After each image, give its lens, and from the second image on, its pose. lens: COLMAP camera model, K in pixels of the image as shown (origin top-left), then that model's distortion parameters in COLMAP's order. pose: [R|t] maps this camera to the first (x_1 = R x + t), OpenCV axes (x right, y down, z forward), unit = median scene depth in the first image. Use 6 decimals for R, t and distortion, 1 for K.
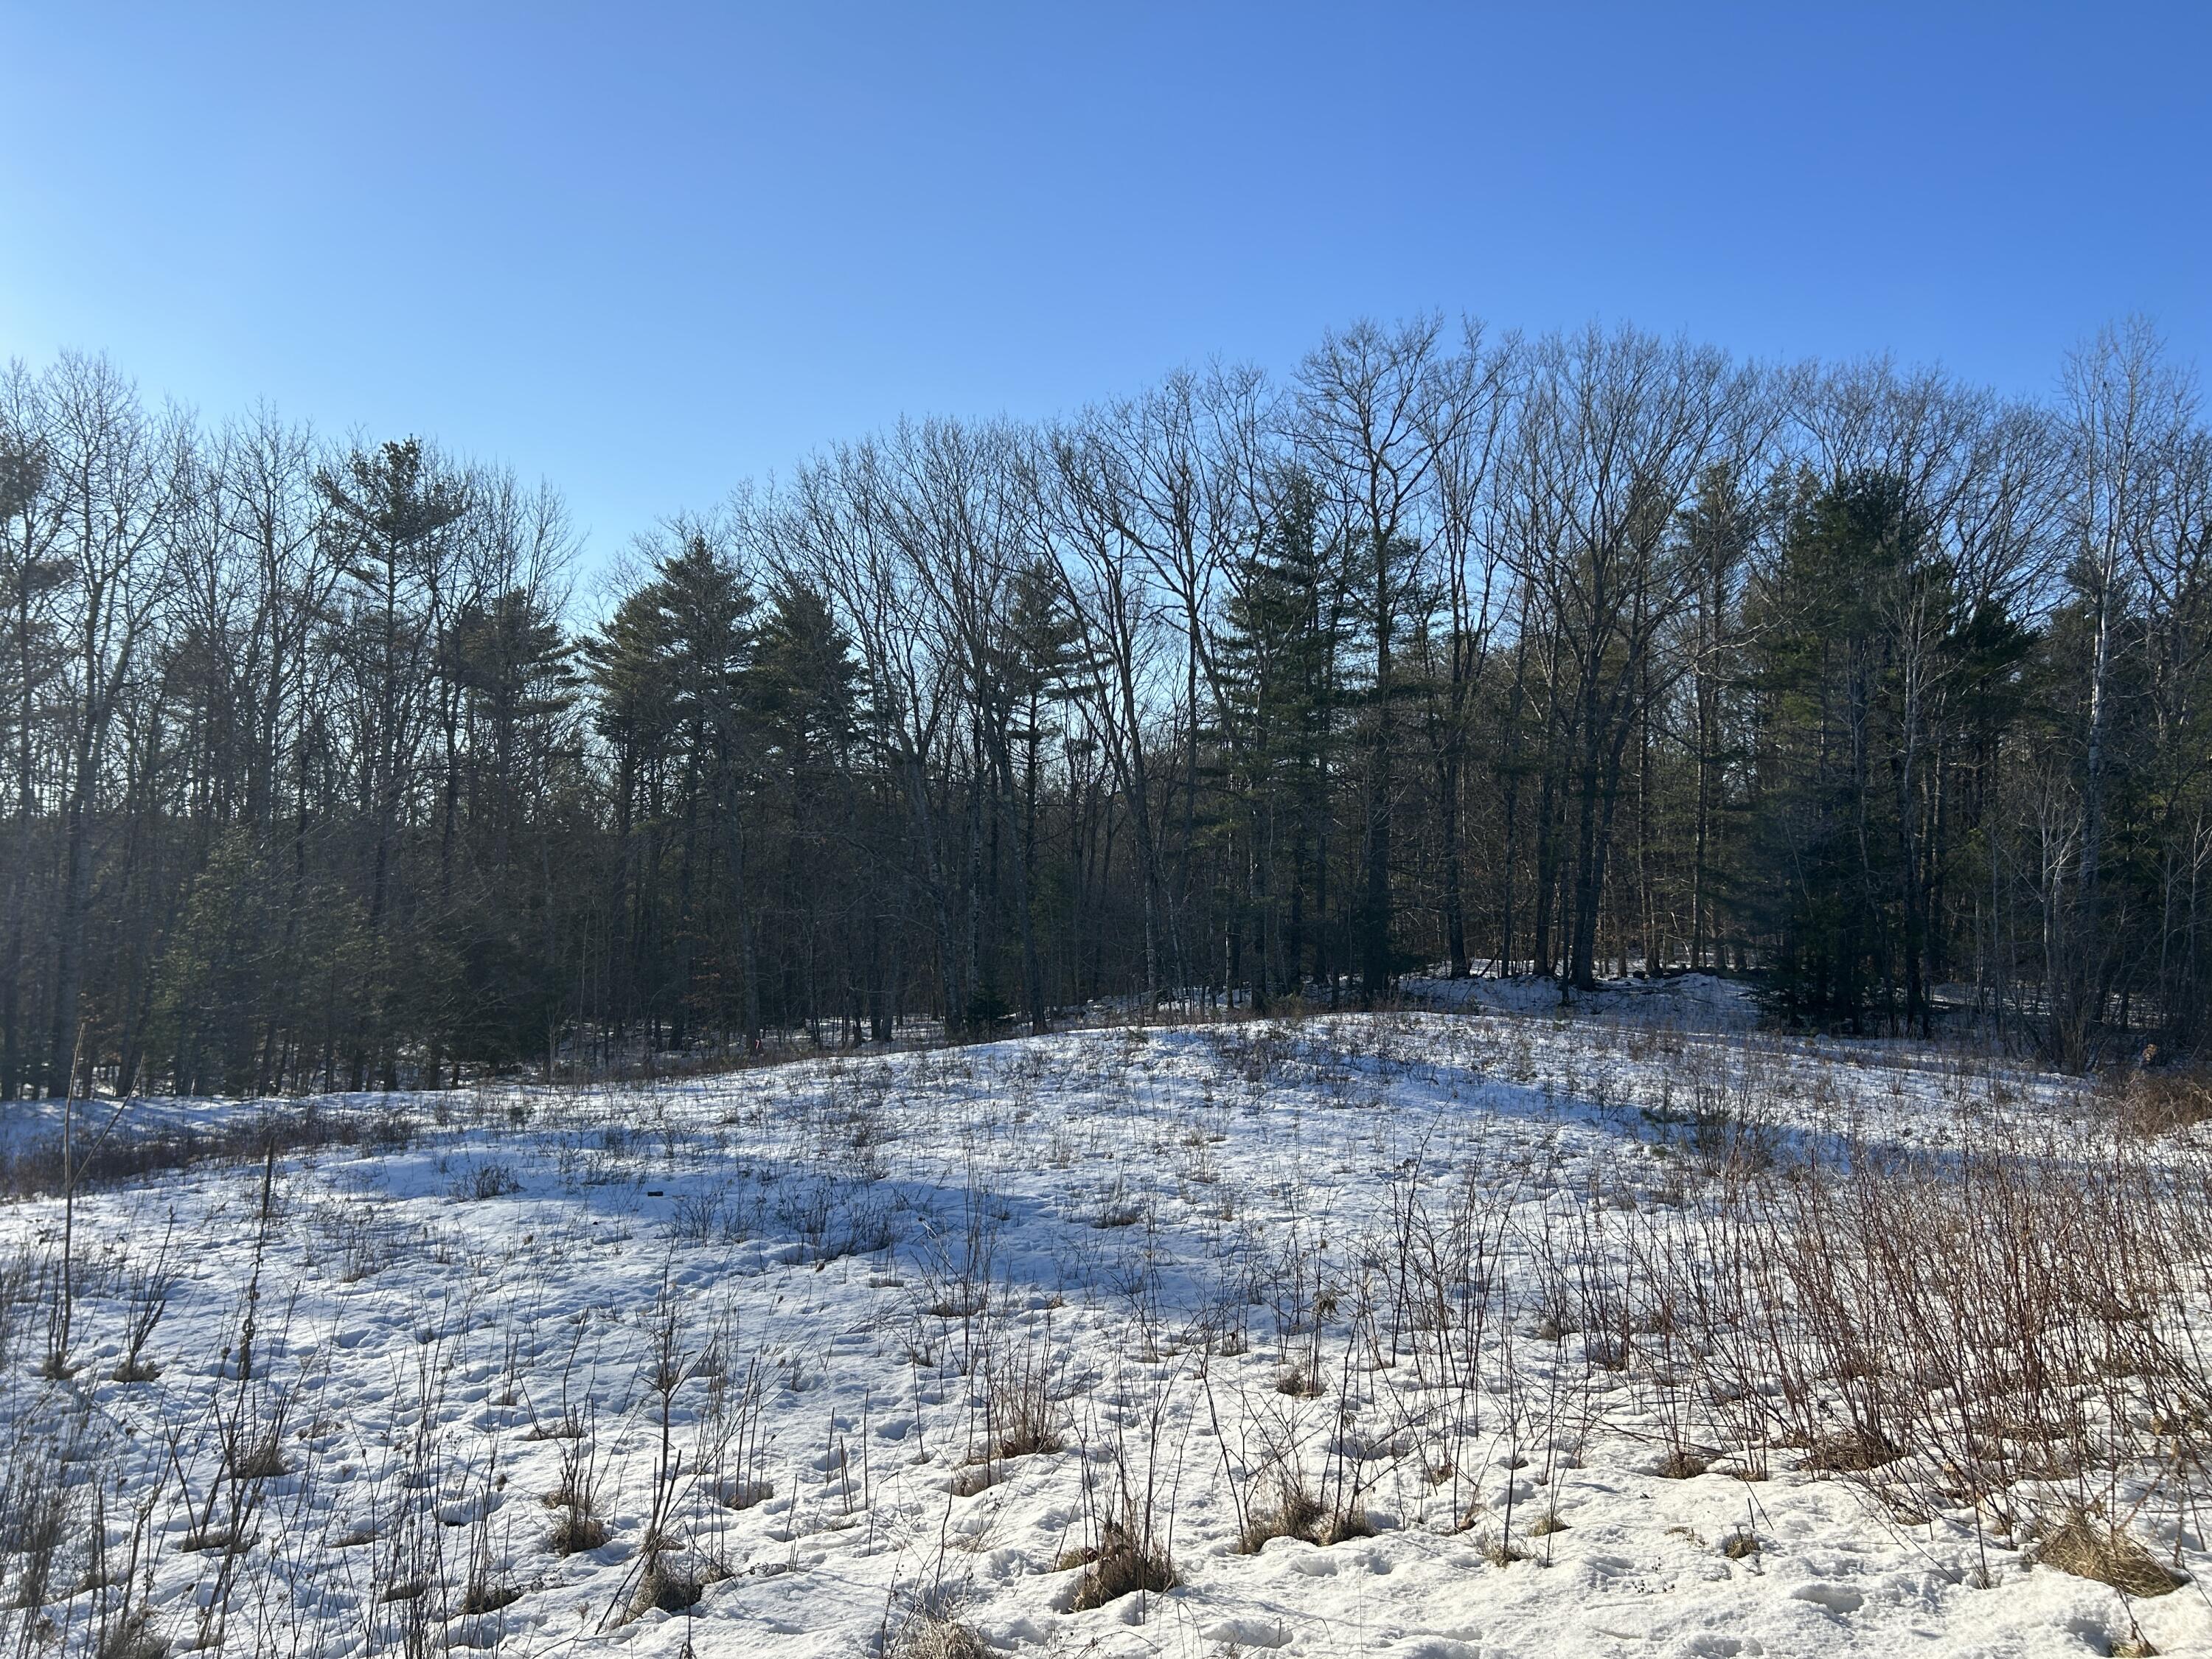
lens RADIAL K [[1699.0, 0, 1147.7], [0, 1699.0, 828.9], [0, 0, 1]] dist [0.132043, 0.000213]
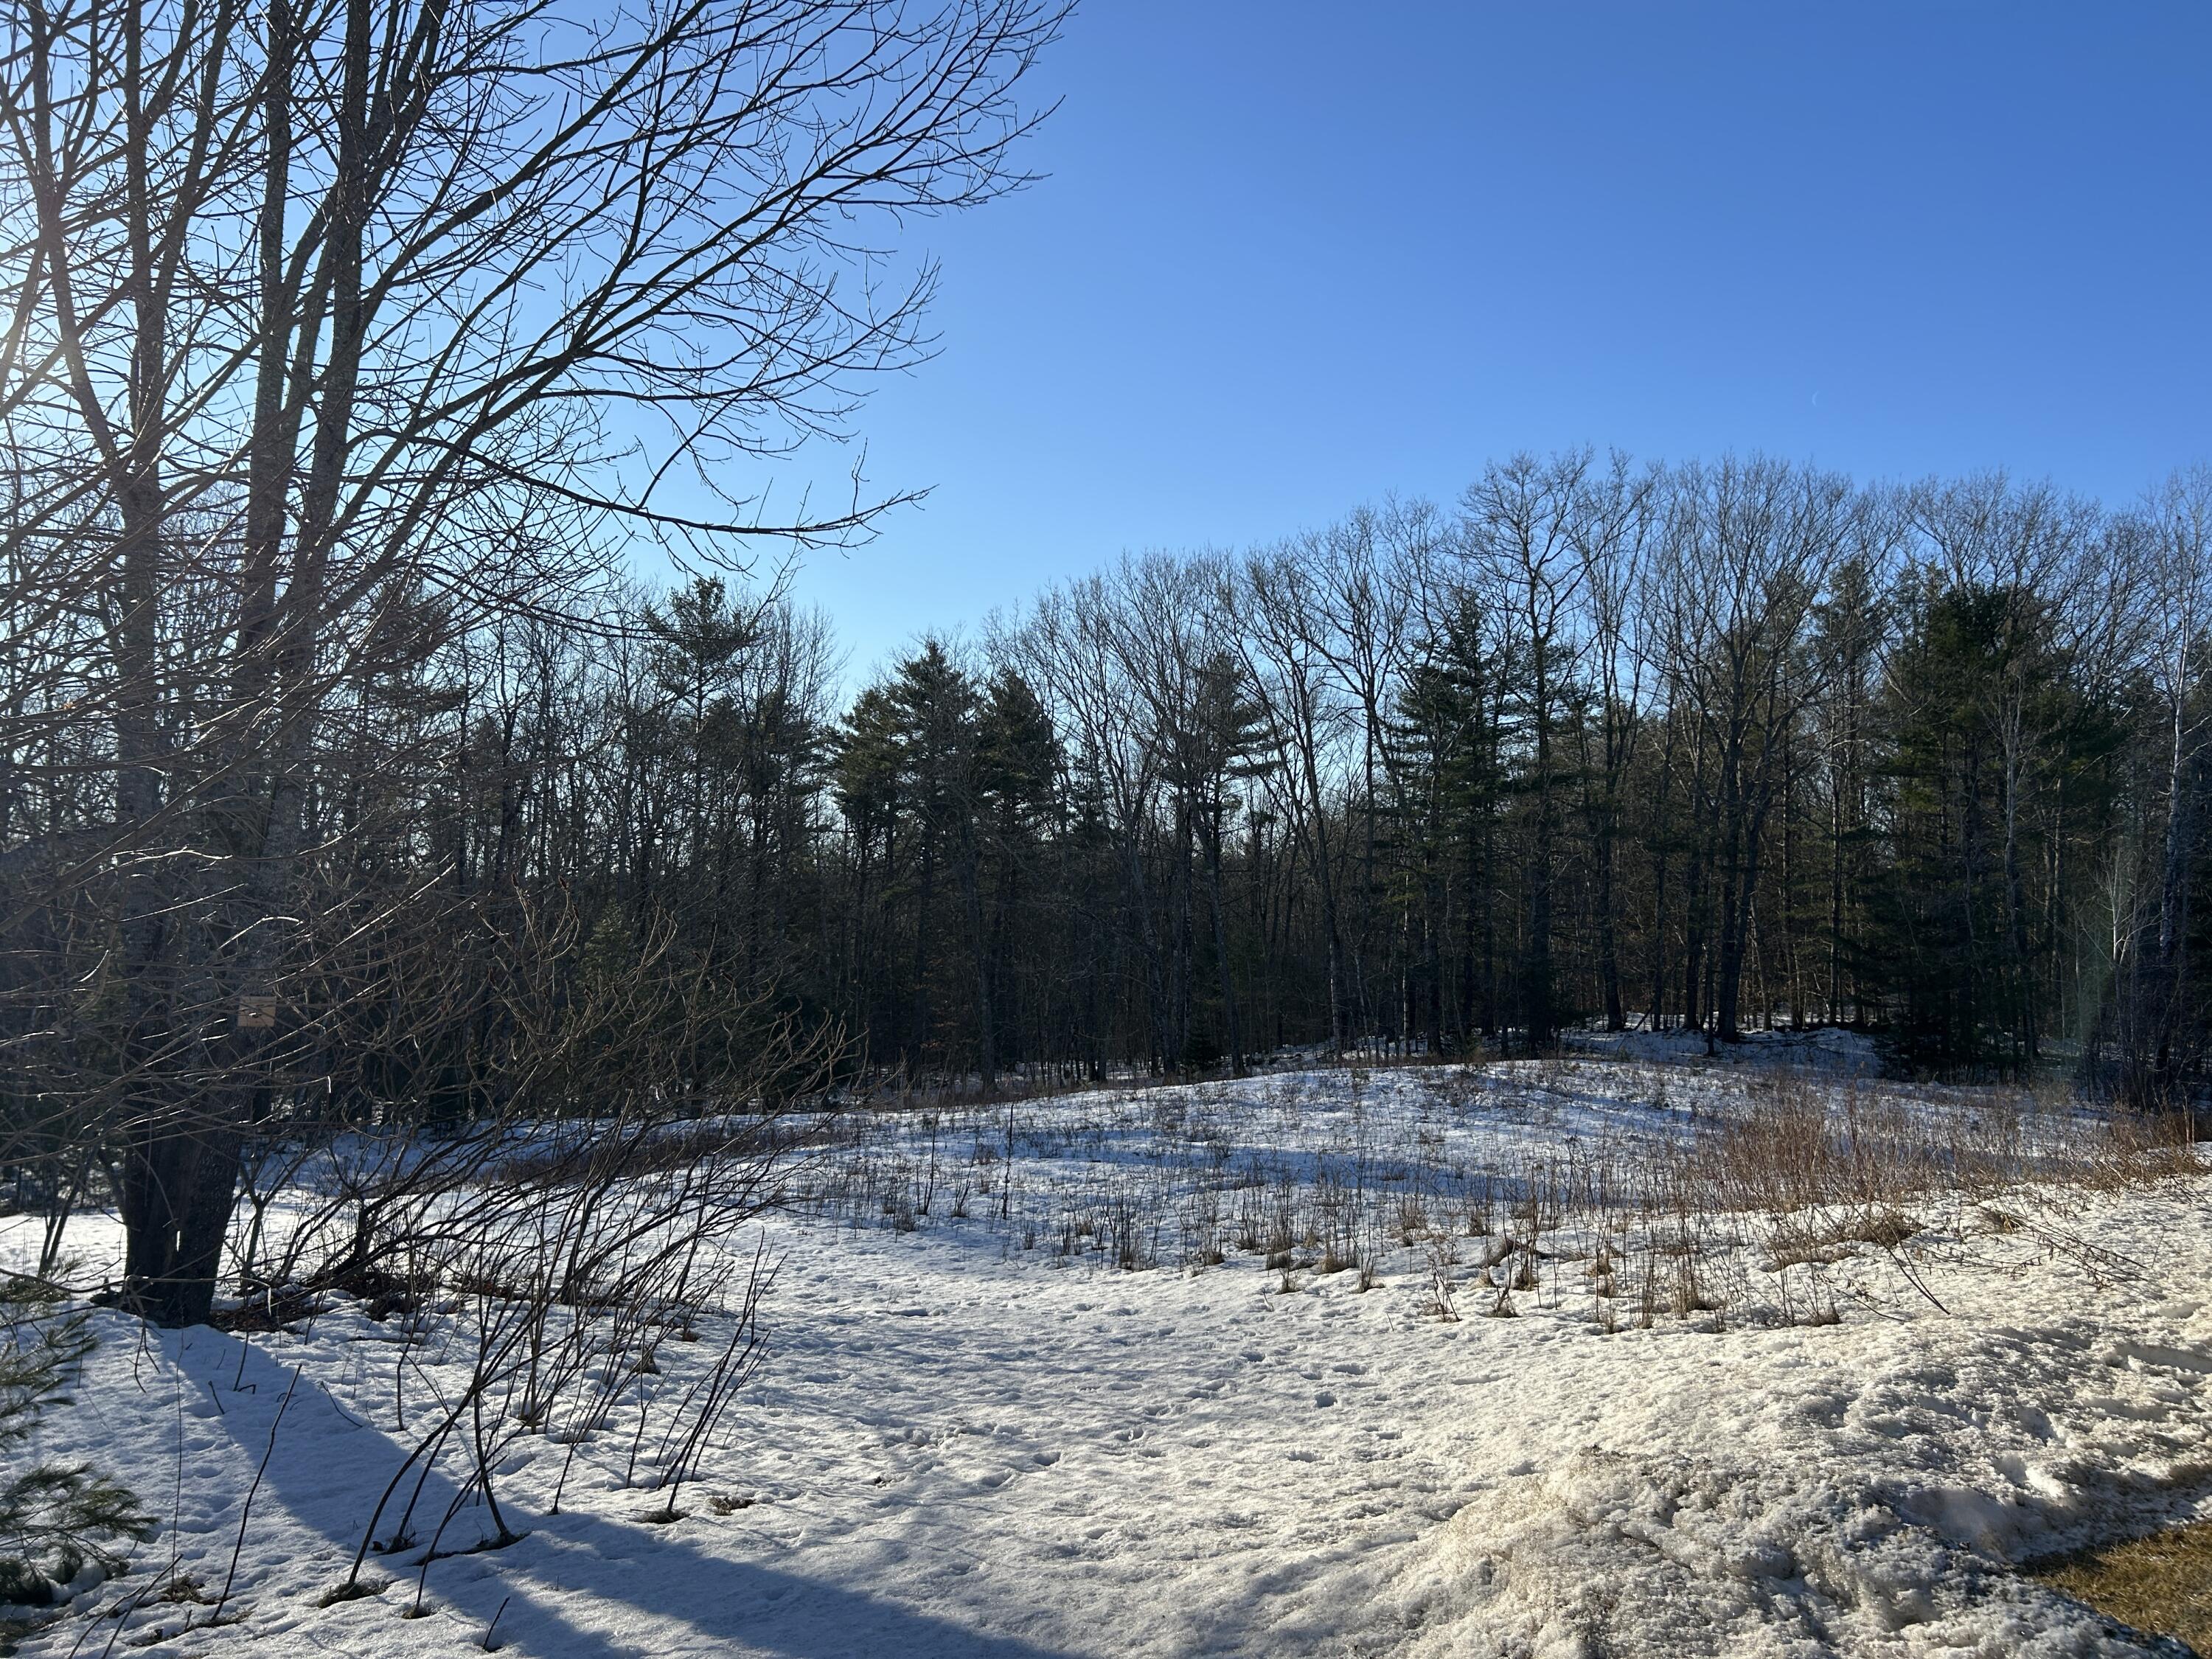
lens RADIAL K [[1677.9, 0, 1146.0], [0, 1677.9, 841.4], [0, 0, 1]] dist [0.129085, -0.179762]
pose [[0.995848, -0.006307, -0.090815, -0.022193], [0.004248, 0.999730, -0.022849, -0.012835], [0.090935, 0.022369, 0.995606, -0.137703]]
